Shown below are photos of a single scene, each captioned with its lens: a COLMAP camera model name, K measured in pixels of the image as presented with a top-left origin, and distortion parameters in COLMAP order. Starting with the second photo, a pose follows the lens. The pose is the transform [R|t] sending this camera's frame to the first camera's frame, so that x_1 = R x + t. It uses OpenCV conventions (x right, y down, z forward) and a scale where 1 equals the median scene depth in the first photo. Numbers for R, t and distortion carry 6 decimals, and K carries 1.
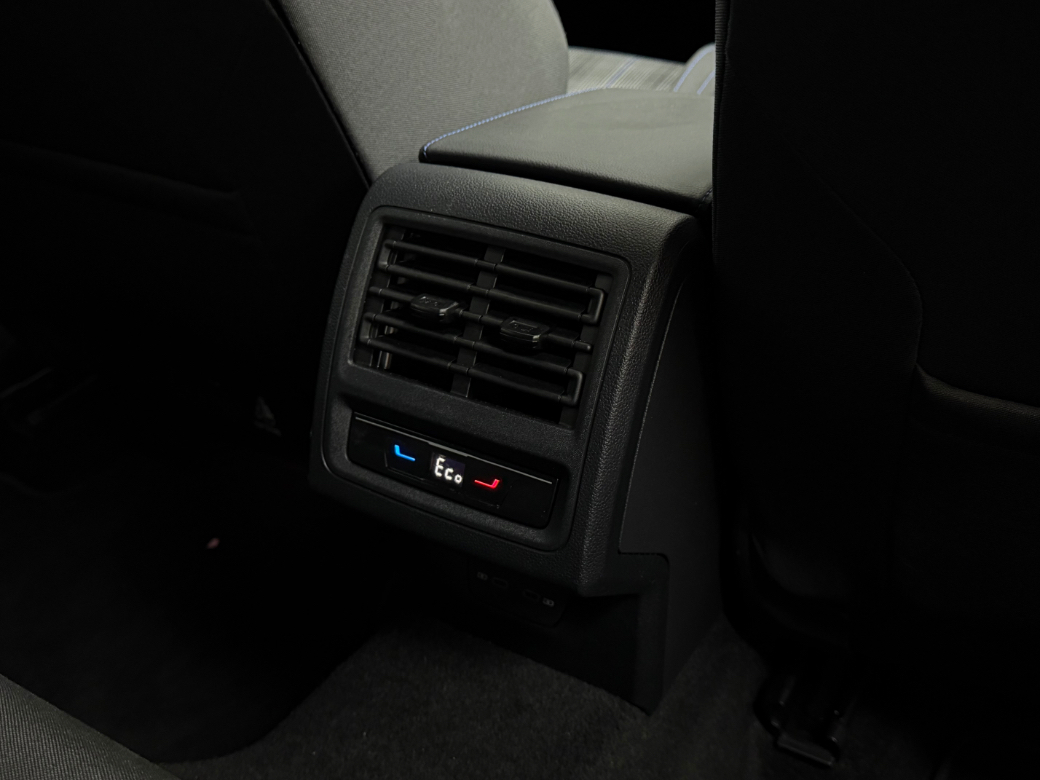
lens RADIAL K [[1132.5, 0, 520.0], [0, 1132.5, 390.0], [0, 0, 1]] dist [0.072804, 0.004486]
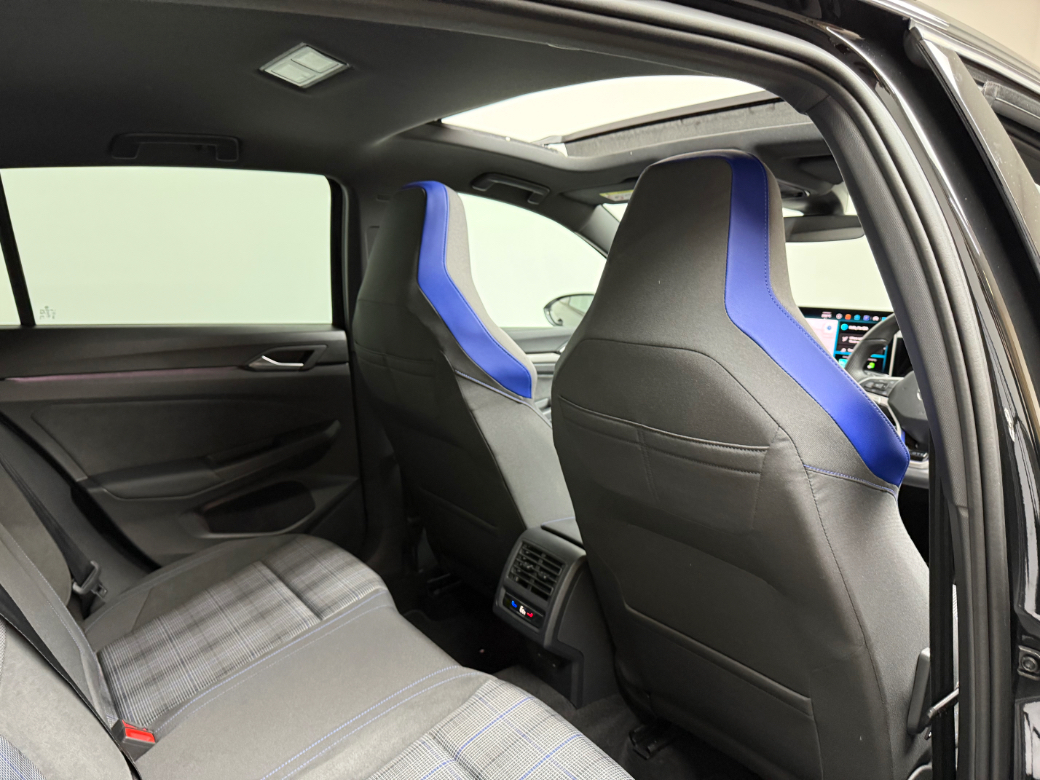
lens RADIAL K [[727.2, 0, 520.0], [0, 727.2, 390.0], [0, 0, 1]] dist [0.098289, -0.203002]
pose [[0.929966, 0.103176, -0.352870, 0.710494], [-0.216914, 0.928934, -0.300050, 0.122209], [0.296835, 0.355579, 0.886258, -1.429743]]
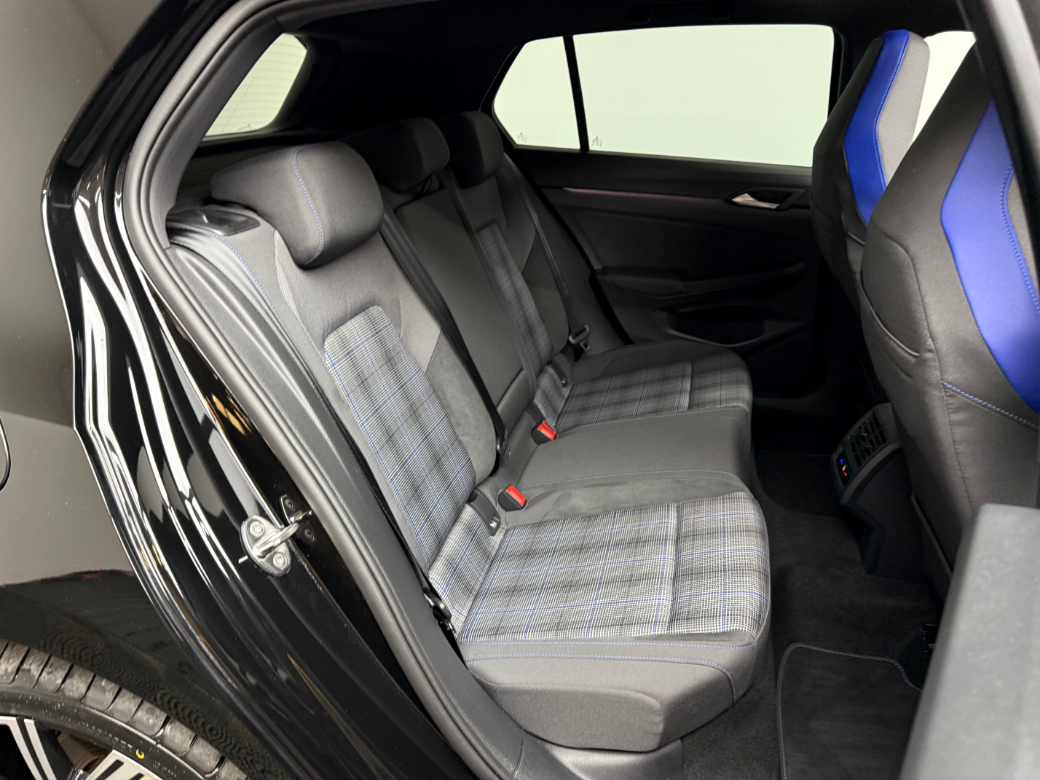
lens RADIAL K [[727.6, 0, 520.0], [0, 727.6, 390.0], [0, 0, 1]] dist [-0.006005, -0.005137]
pose [[0.304244, 0.421501, -0.854267, 1.667089], [-0.494388, 0.836416, 0.236619, -0.203342], [0.814258, 0.350349, 0.462859, -1.235284]]
